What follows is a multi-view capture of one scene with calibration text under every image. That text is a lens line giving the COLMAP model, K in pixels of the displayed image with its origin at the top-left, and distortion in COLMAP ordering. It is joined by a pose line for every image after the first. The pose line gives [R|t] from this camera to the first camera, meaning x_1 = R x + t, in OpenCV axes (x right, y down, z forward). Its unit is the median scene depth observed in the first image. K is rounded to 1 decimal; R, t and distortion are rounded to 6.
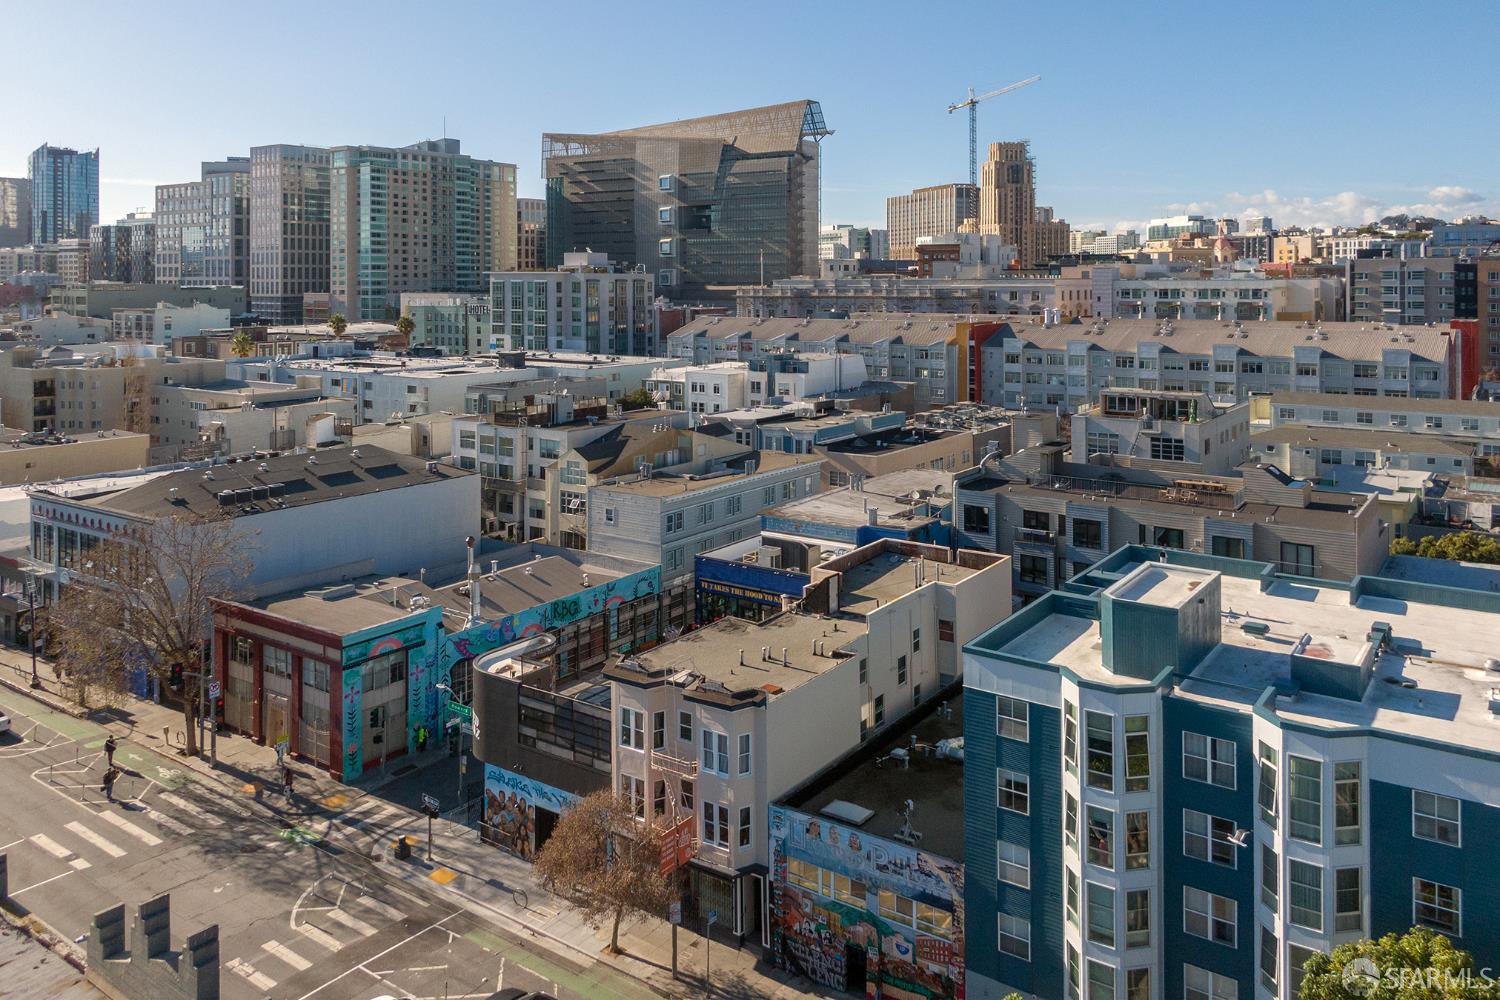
lens RADIAL K [[1176.2, 0, 752.1], [0, 1176.2, 325.6], [0, 0, 1]] dist [0.061930, -0.114207]
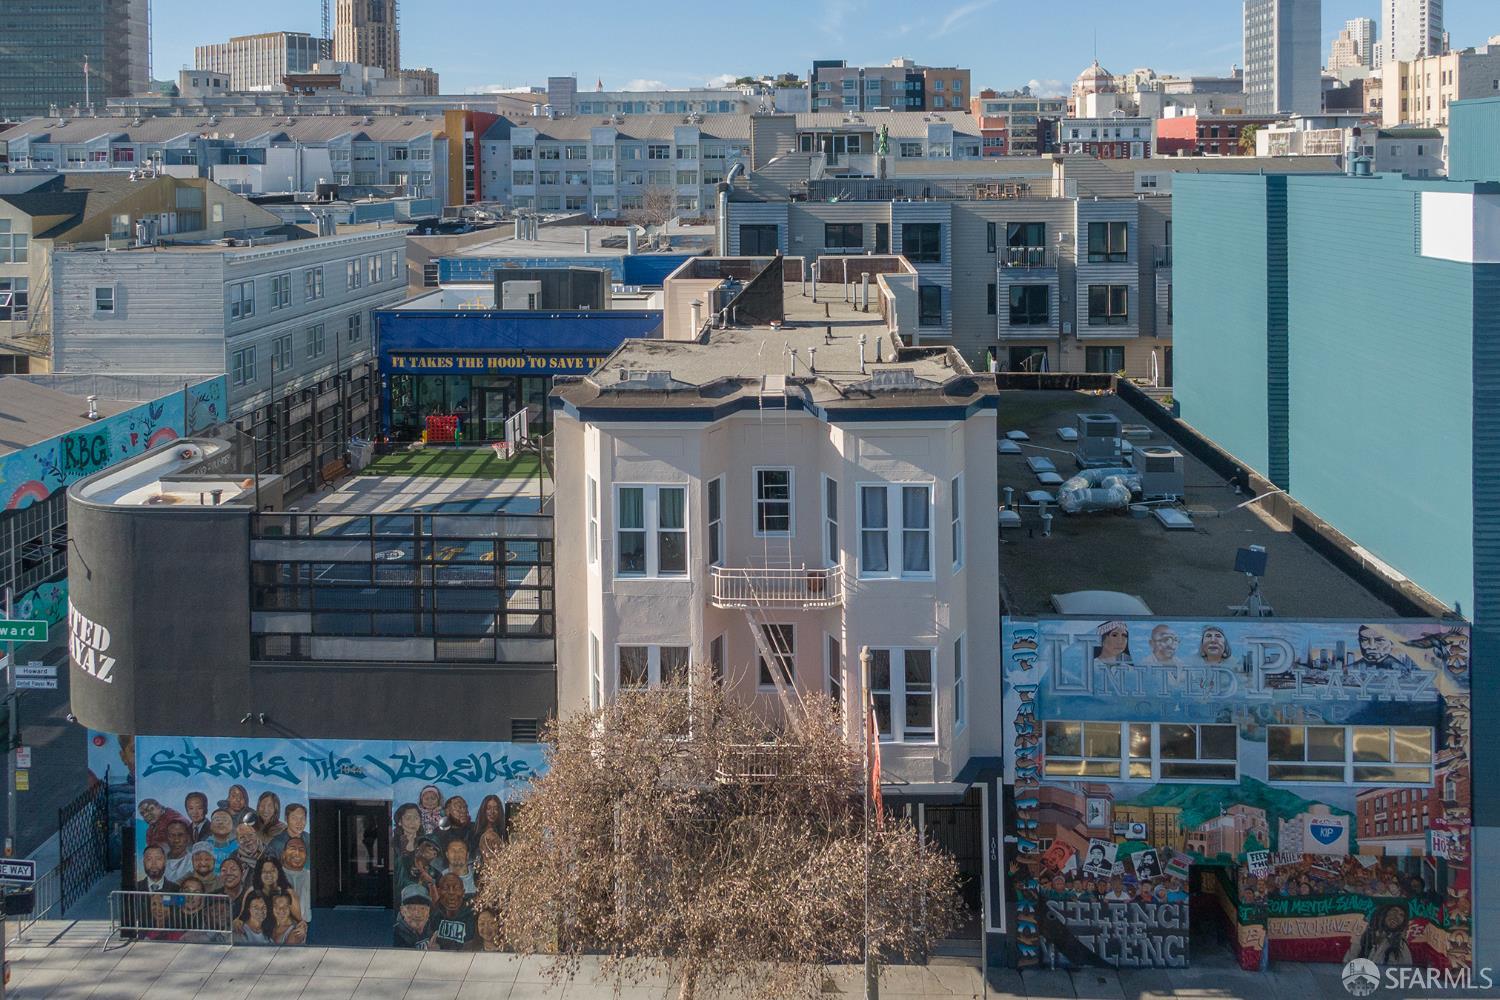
lens RADIAL K [[1261.6, 0, 746.9], [0, 1261.6, 219.0], [0, 0, 1]] dist [0.014596, -0.015133]
pose [[0.842055, -0.028822, 0.538621, -0.208651], [0.037279, 0.999293, -0.004808, 0.156220], [-0.538101, 0.024128, 0.842535, 0.402106]]
